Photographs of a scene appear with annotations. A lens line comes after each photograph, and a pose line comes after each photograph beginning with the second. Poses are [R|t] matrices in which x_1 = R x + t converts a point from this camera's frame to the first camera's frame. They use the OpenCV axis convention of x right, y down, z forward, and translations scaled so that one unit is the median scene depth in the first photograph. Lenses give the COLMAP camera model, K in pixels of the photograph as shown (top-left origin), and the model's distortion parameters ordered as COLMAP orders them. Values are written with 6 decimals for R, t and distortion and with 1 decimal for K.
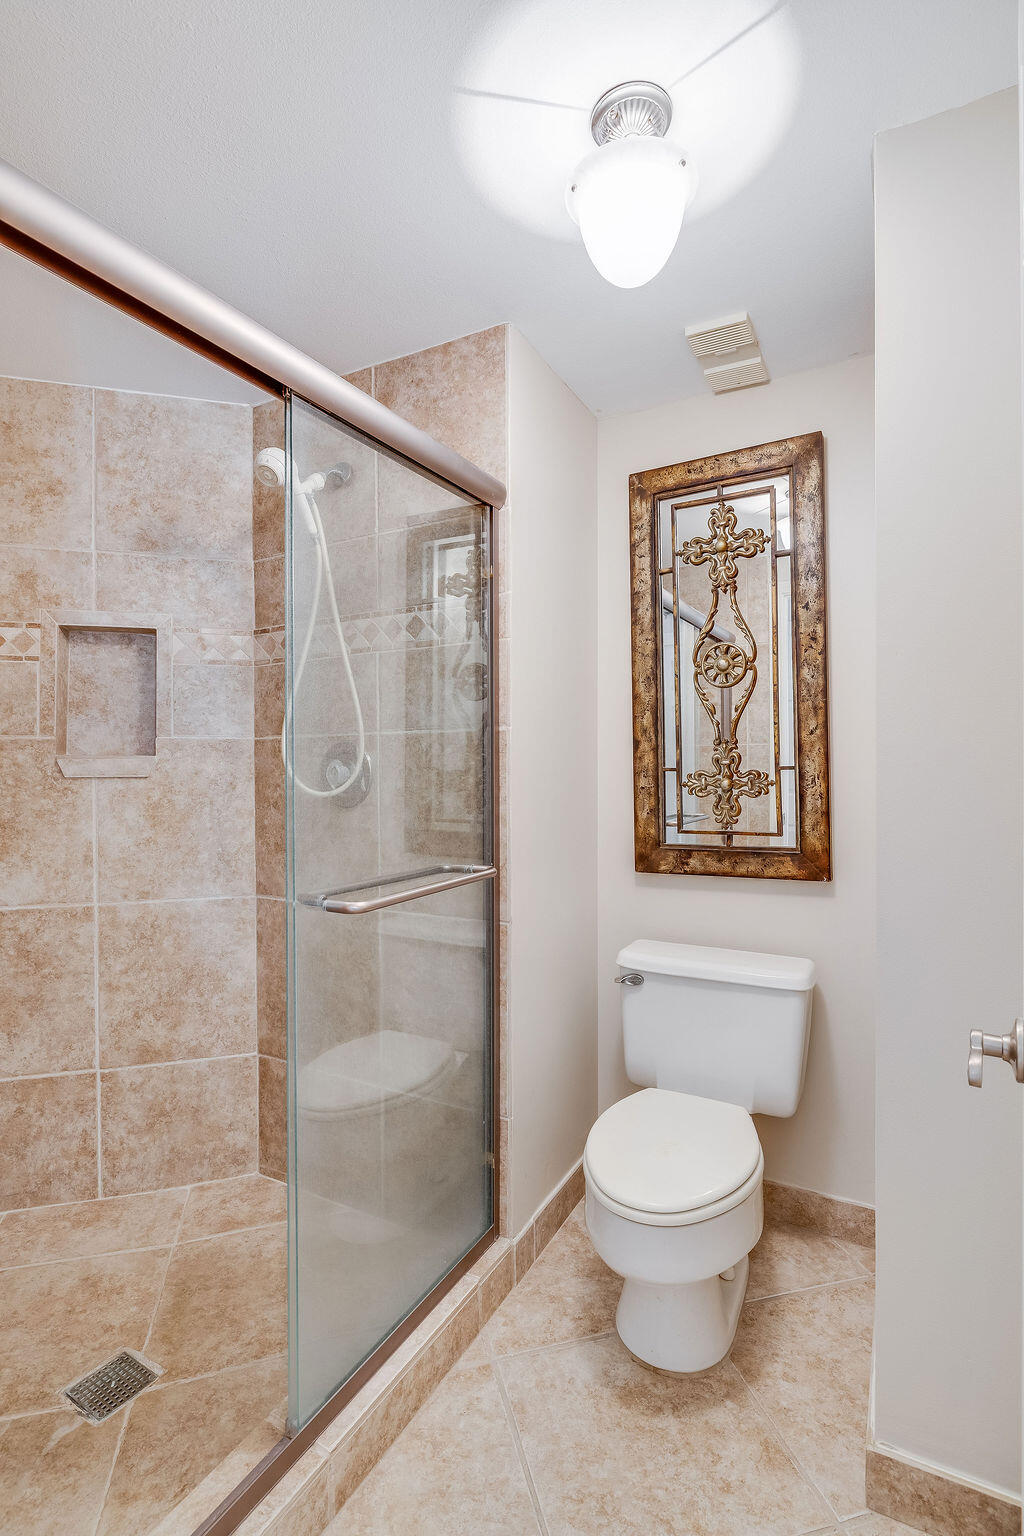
lens RADIAL K [[740.4, 0, 504.0], [0, 740.4, 769.4], [0, 0, 1]] dist [-0.004131, -0.000706]
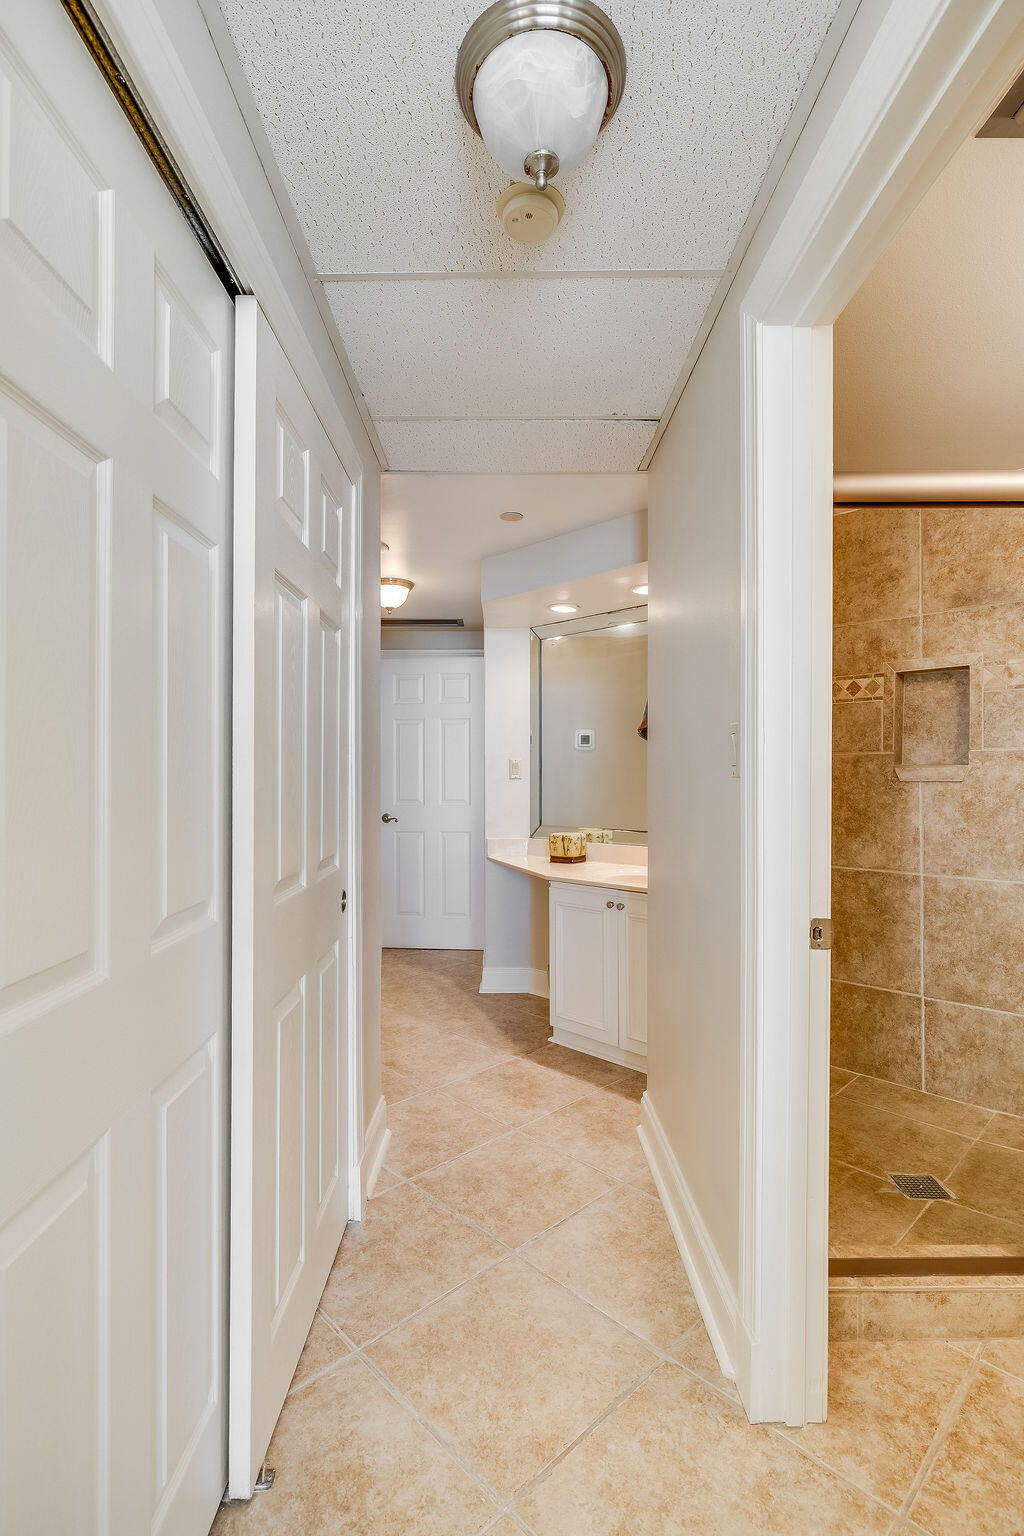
lens RADIAL K [[740.4, 0, 504.0], [0, 740.4, 769.4], [0, 0, 1]] dist [-0.004131, -0.000706]
pose [[0.490769, -0.003692, -0.871282, 0.255263], [-0.004994, 0.999963, -0.007050, 0.002577], [0.871276, 0.007811, 0.490732, -0.336858]]
